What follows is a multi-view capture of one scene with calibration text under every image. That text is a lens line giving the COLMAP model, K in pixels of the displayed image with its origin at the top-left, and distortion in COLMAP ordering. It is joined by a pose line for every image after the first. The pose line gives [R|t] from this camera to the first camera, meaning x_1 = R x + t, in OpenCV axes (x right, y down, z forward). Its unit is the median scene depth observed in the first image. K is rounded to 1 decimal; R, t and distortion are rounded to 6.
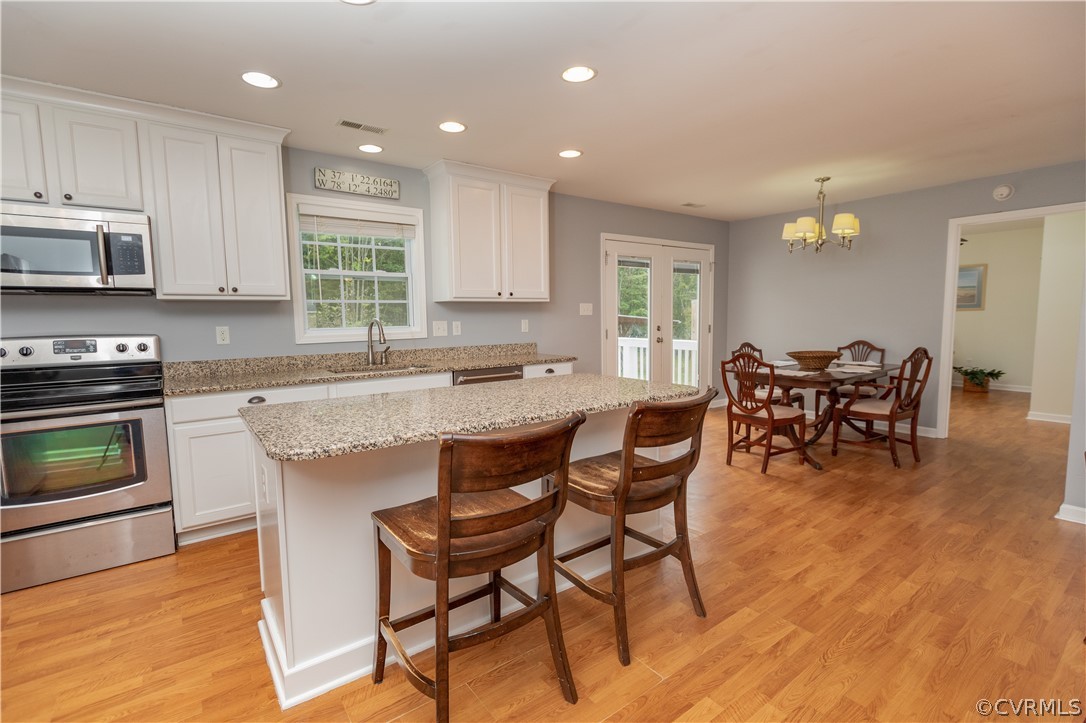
lens RADIAL K [[499.6, 0, 545.2], [0, 499.6, 359.9], [0, 0, 1]] dist [0.000831, -0.000258]
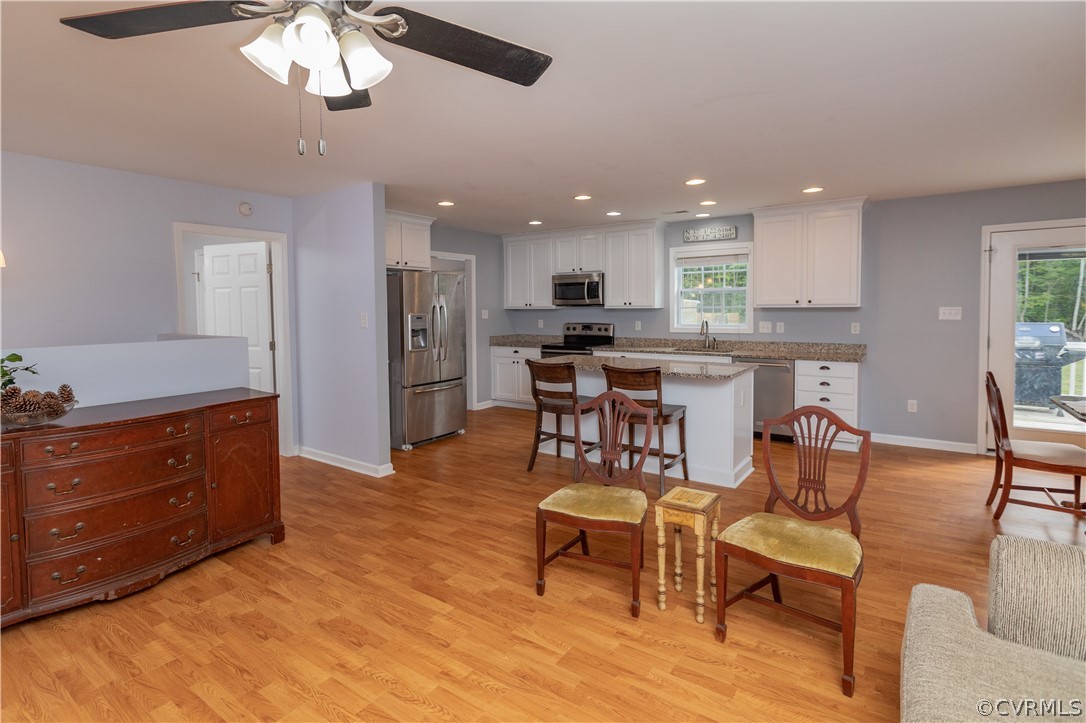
lens RADIAL K [[533.3, 0, 538.3], [0, 533.3, 328.3], [0, 0, 1]] dist [0.000032, -0.000487]
pose [[0.307023, 0.048231, -0.950479, 1.273178], [-0.080896, 0.996423, 0.024431, -0.059934], [0.948258, 0.069389, 0.309826, -0.022568]]
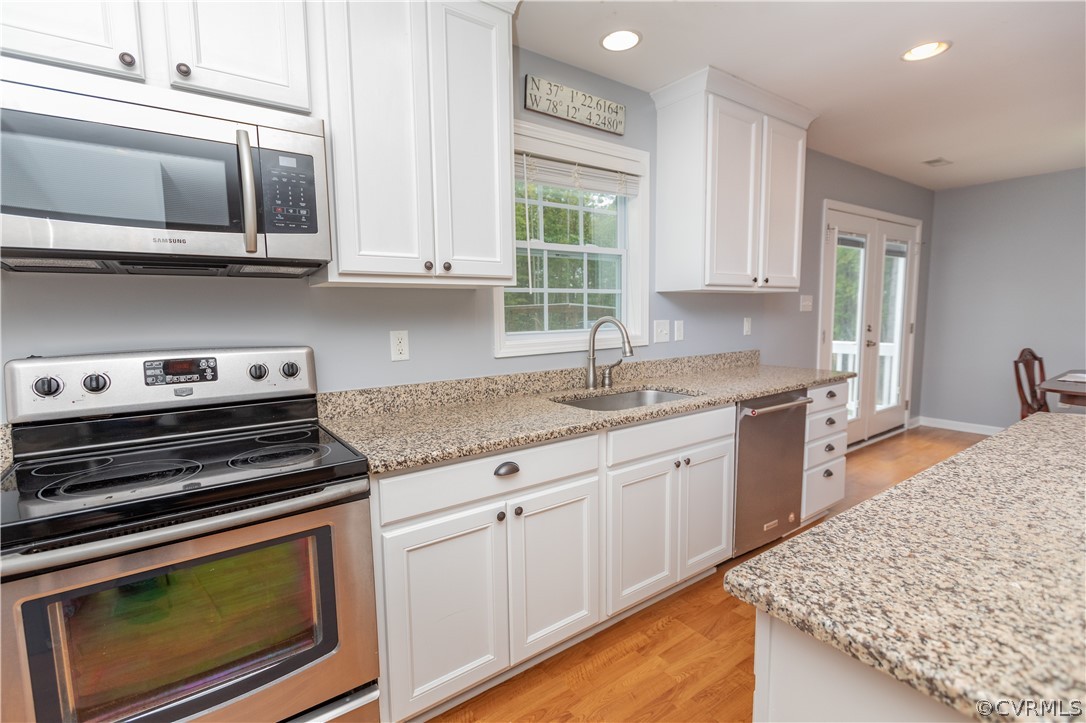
lens RADIAL K [[496.7, 0, 537.5], [0, 496.7, 360.2], [0, 0, 1]] dist [0.000838, -0.001634]
pose [[0.999647, 0.001000, -0.026568, -0.479667], [-0.000760, 0.999959, 0.009041, -0.038275], [0.026576, -0.009017, 0.999606, 0.420328]]
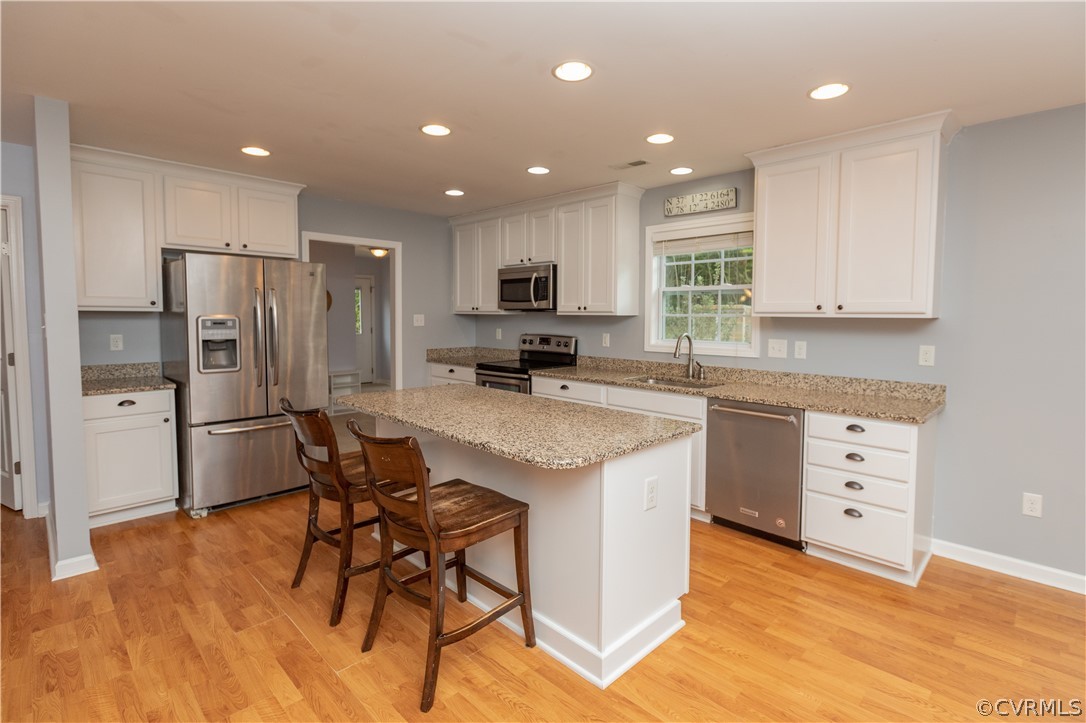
lens RADIAL K [[517.7, 0, 569.8], [0, 517.7, 340.0], [0, 0, 1]] dist [-0.003204, -0.000394]
pose [[0.163920, 0.062584, -0.984486, 0.769635], [-0.098343, 0.994051, 0.046818, -0.110033], [0.981559, 0.089143, 0.169100, 0.683851]]
